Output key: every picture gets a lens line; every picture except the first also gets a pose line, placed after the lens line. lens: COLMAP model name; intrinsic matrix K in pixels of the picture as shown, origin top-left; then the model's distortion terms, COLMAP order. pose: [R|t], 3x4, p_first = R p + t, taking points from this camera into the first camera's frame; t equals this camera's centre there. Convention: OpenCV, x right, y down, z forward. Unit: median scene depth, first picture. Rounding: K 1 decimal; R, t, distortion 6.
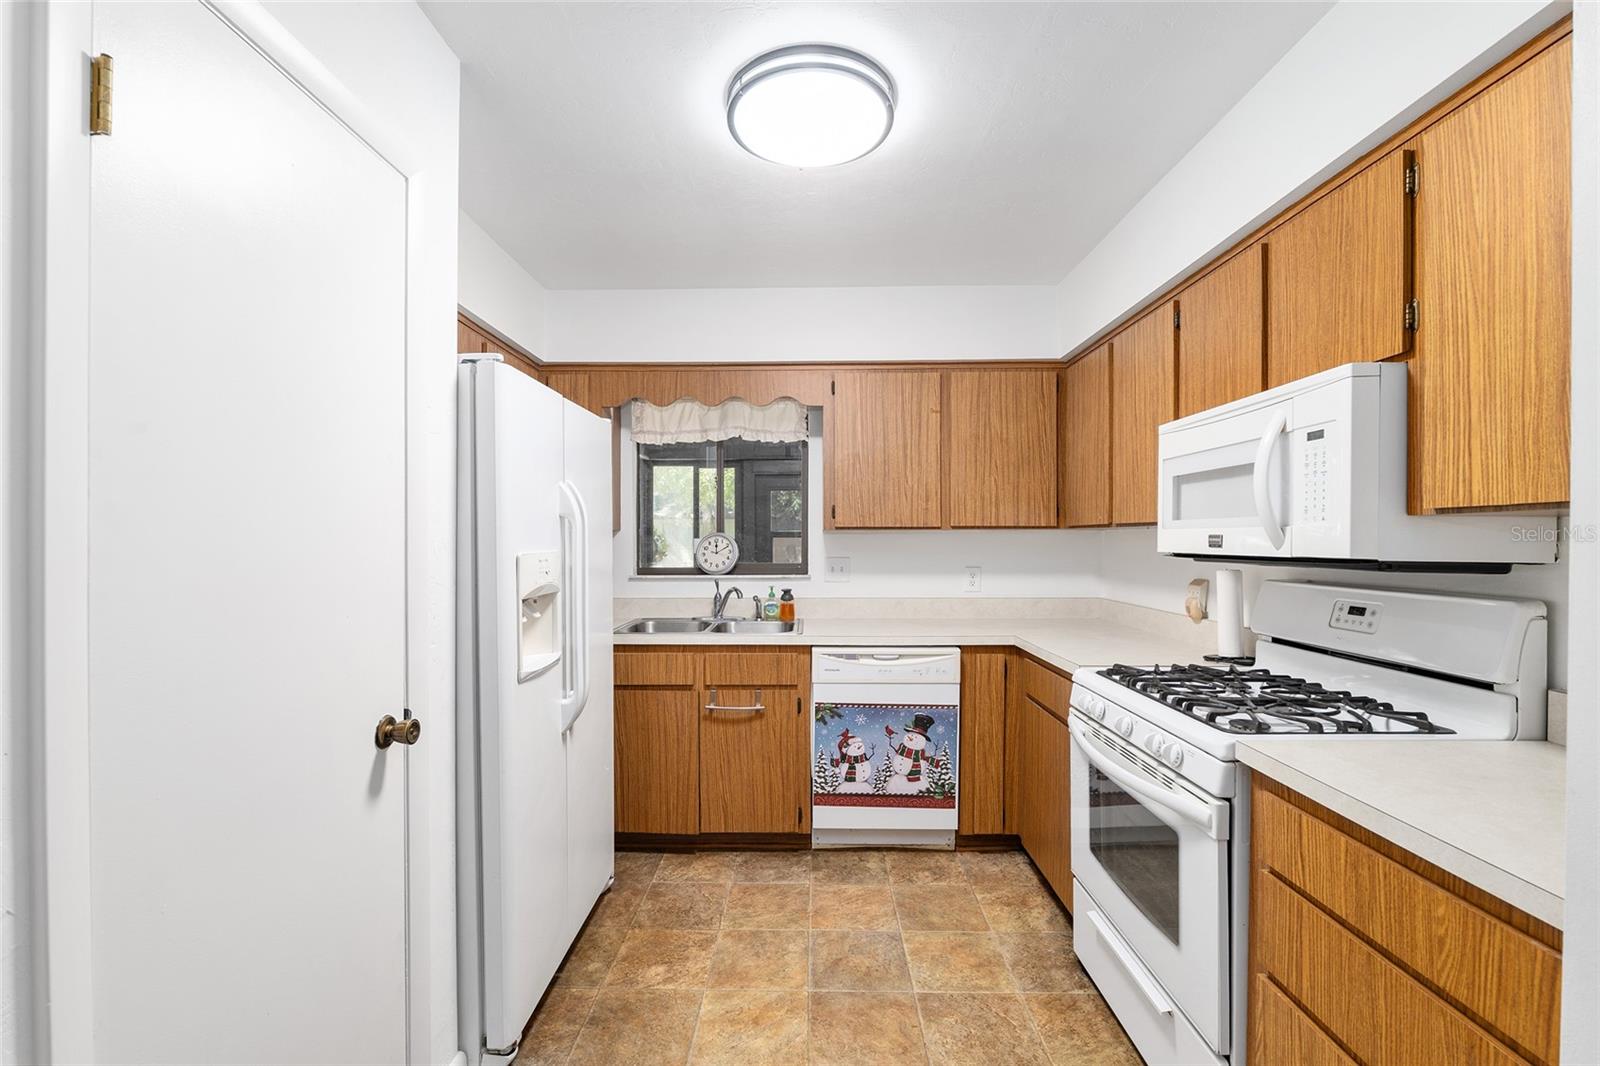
lens RADIAL K [[662.7, 0, 797.4], [0, 662.7, 540.8], [0, 0, 1]] dist [-0.007705, -0.000457]
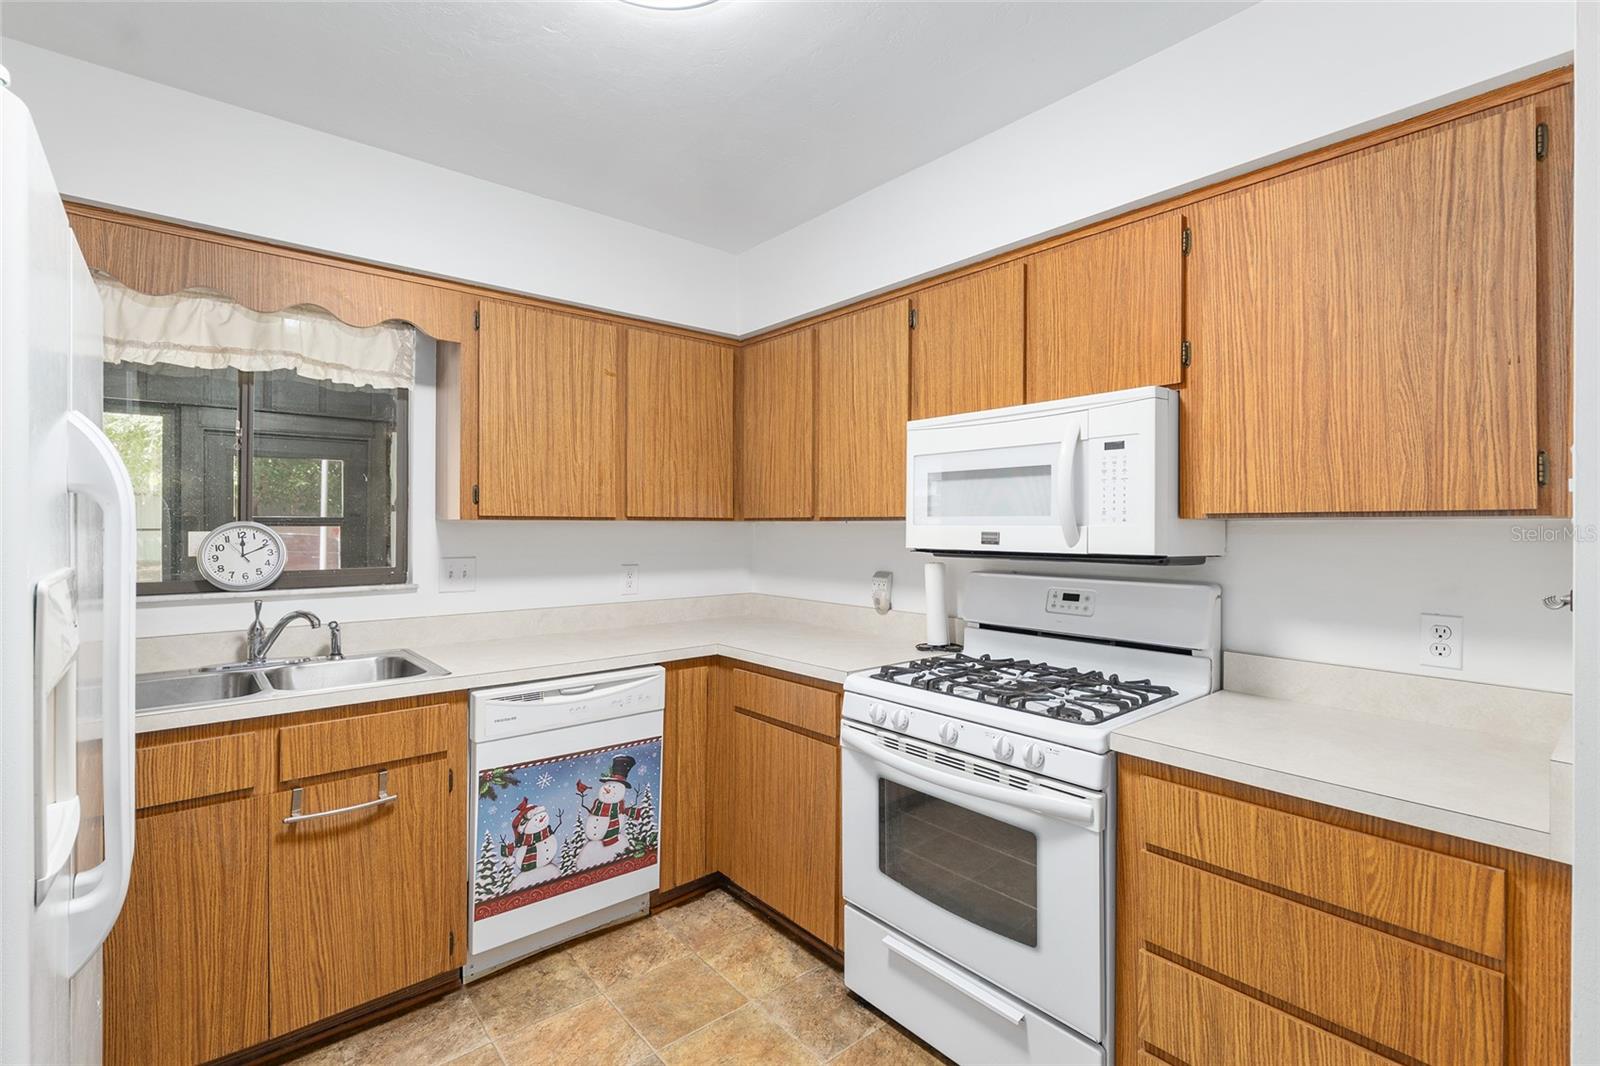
lens RADIAL K [[713.8, 0, 798.6], [0, 713.8, 523.7], [0, 0, 1]] dist [-0.000727, -0.001312]
pose [[0.753991, 0.005224, 0.656864, -0.283389], [-0.001530, 0.999980, -0.006197, -0.012481], [-0.656883, 0.003668, 0.753983, 0.295701]]
